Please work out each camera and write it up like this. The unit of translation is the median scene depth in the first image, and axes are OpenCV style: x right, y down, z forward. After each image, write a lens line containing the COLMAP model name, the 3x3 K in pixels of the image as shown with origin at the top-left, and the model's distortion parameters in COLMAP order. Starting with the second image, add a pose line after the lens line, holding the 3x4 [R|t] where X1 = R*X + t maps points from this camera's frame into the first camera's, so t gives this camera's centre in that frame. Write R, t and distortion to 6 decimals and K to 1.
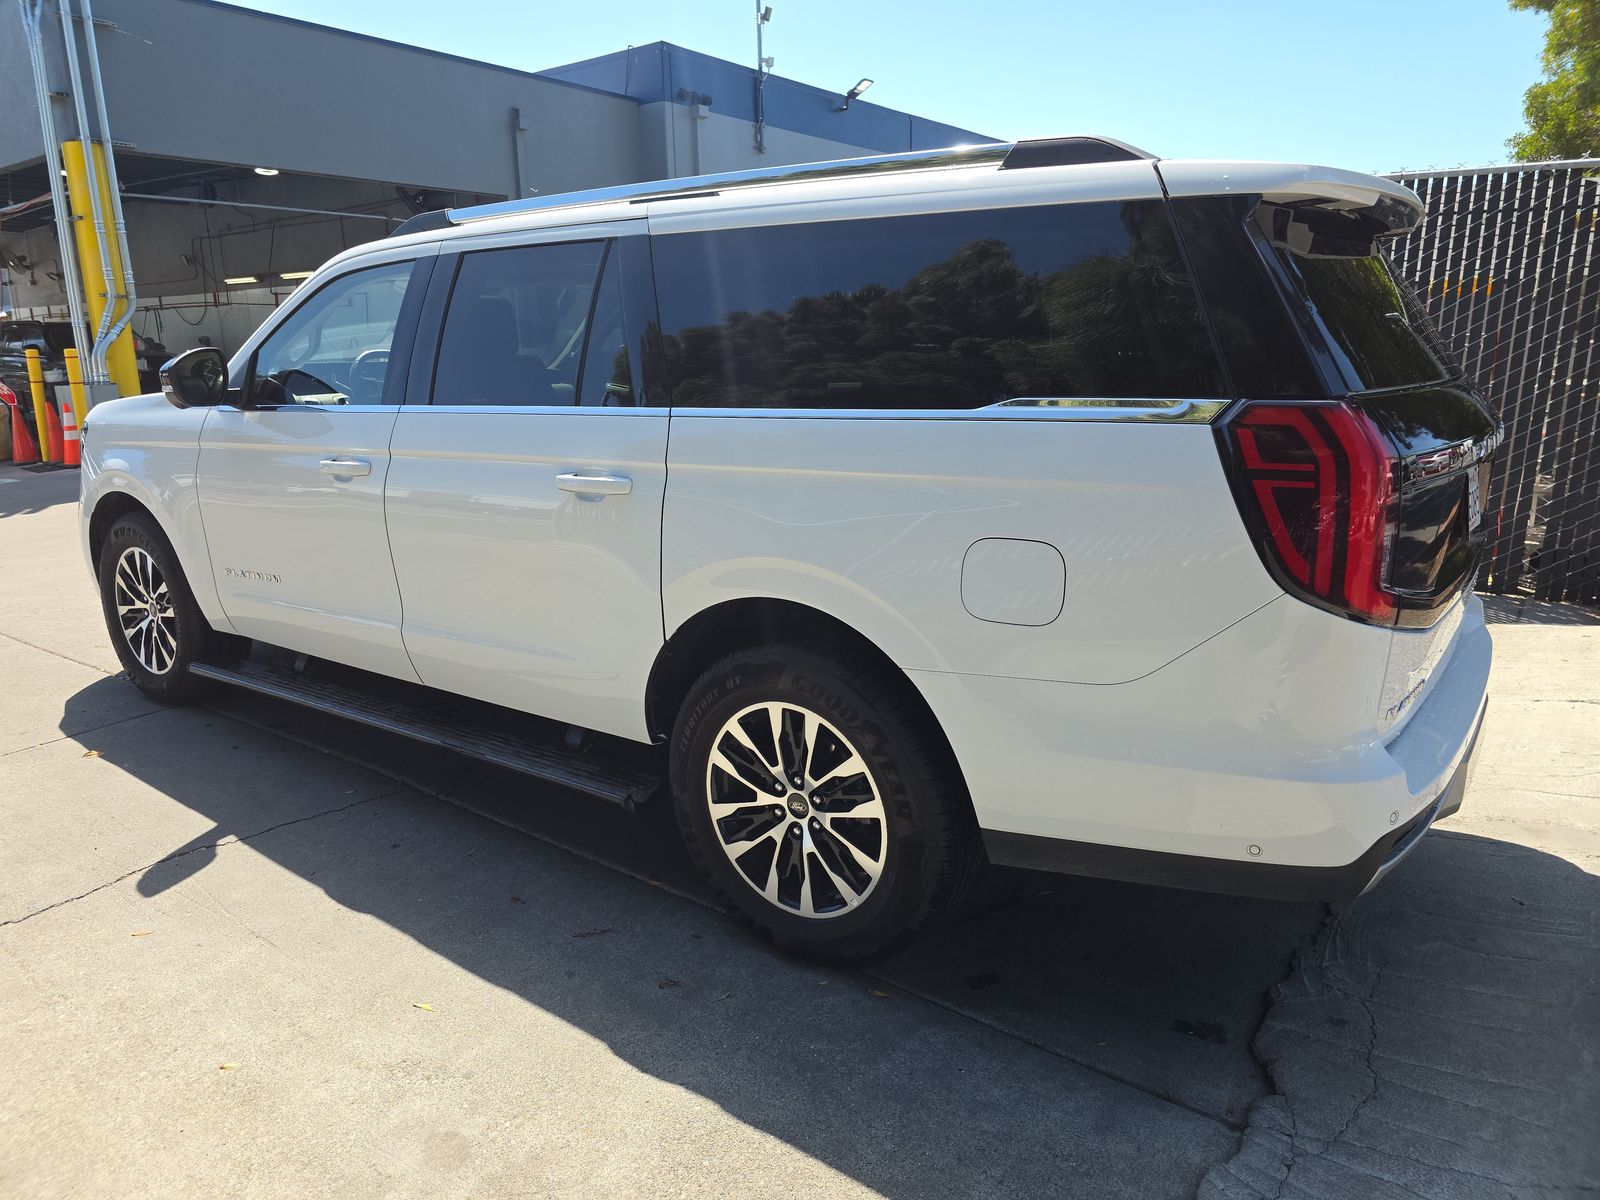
lens RADIAL K [[1090.1, 0, 790.5], [0, 1090.1, 602.0], [0, 0, 1]] dist [0.026535, -0.003450]
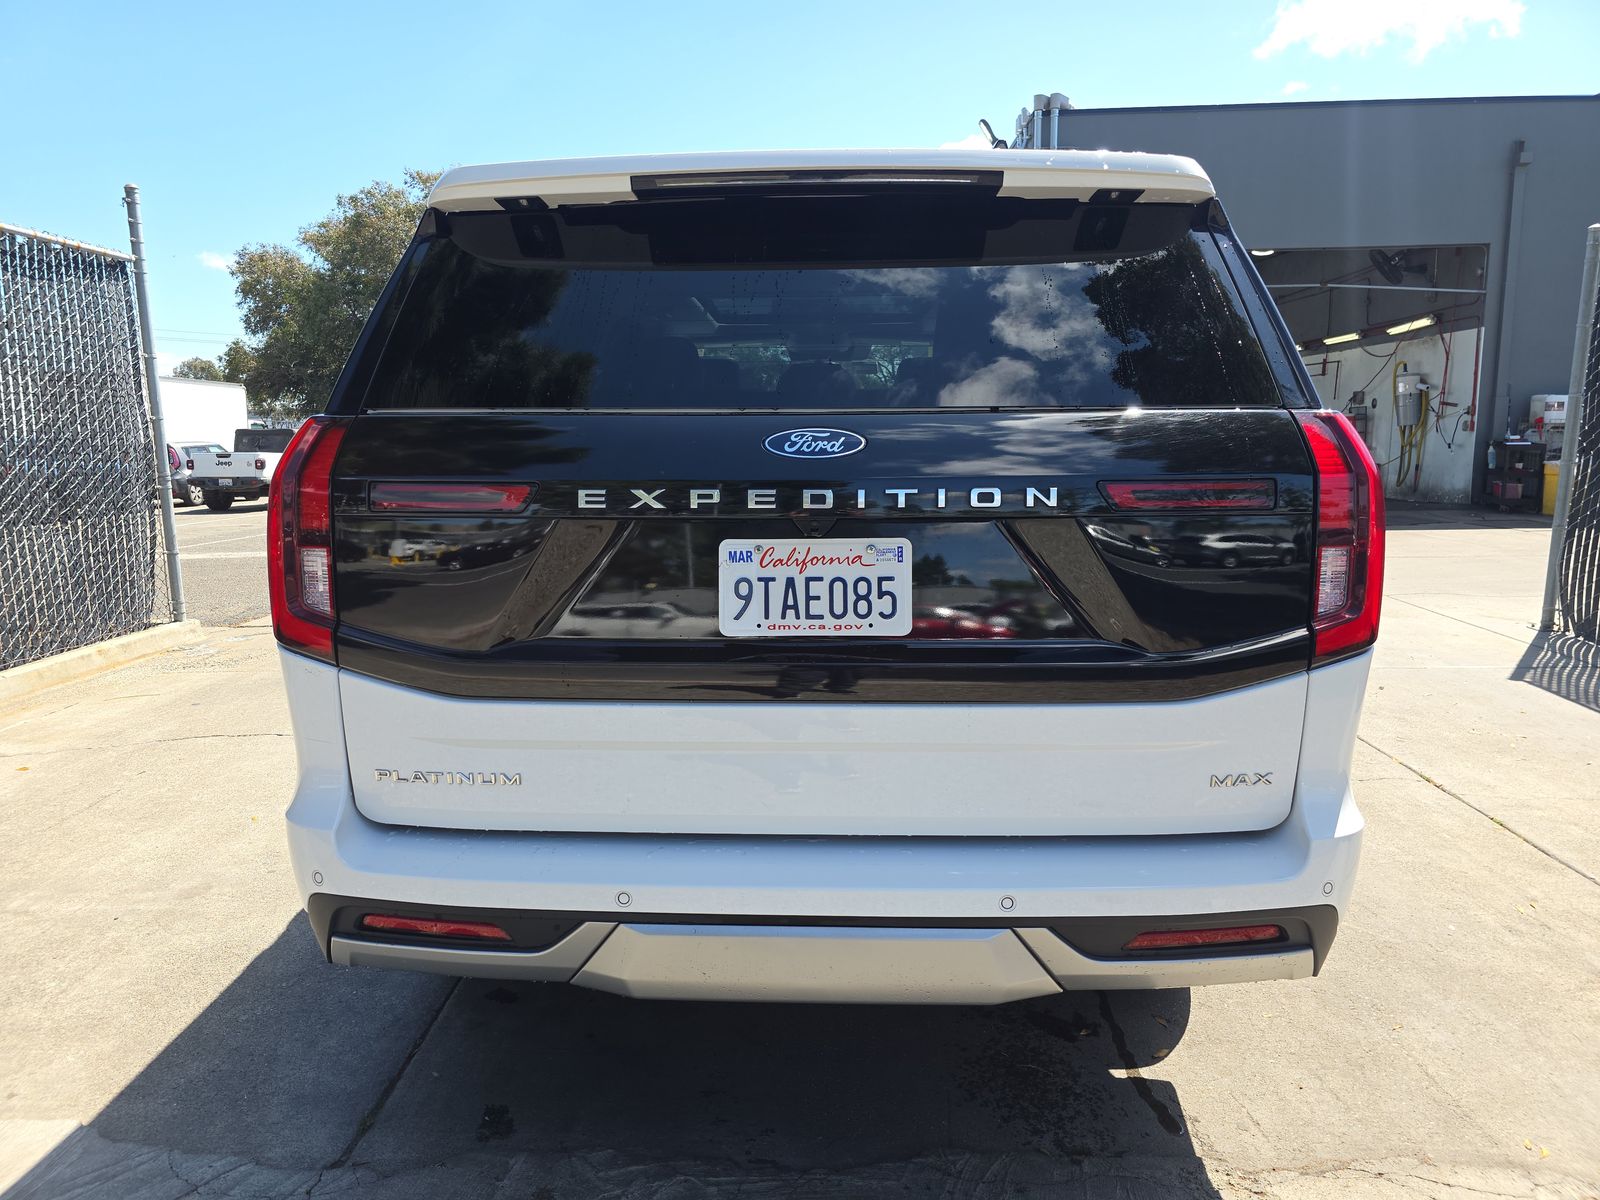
lens RADIAL K [[1090.1, 0, 790.5], [0, 1090.1, 602.0], [0, 0, 1]] dist [0.026535, -0.003450]
pose [[0.554272, 0.137414, -0.820914, 1.247580], [-0.191759, 0.980828, 0.034709, -0.119597], [0.809945, 0.138179, 0.569996, 0.639865]]
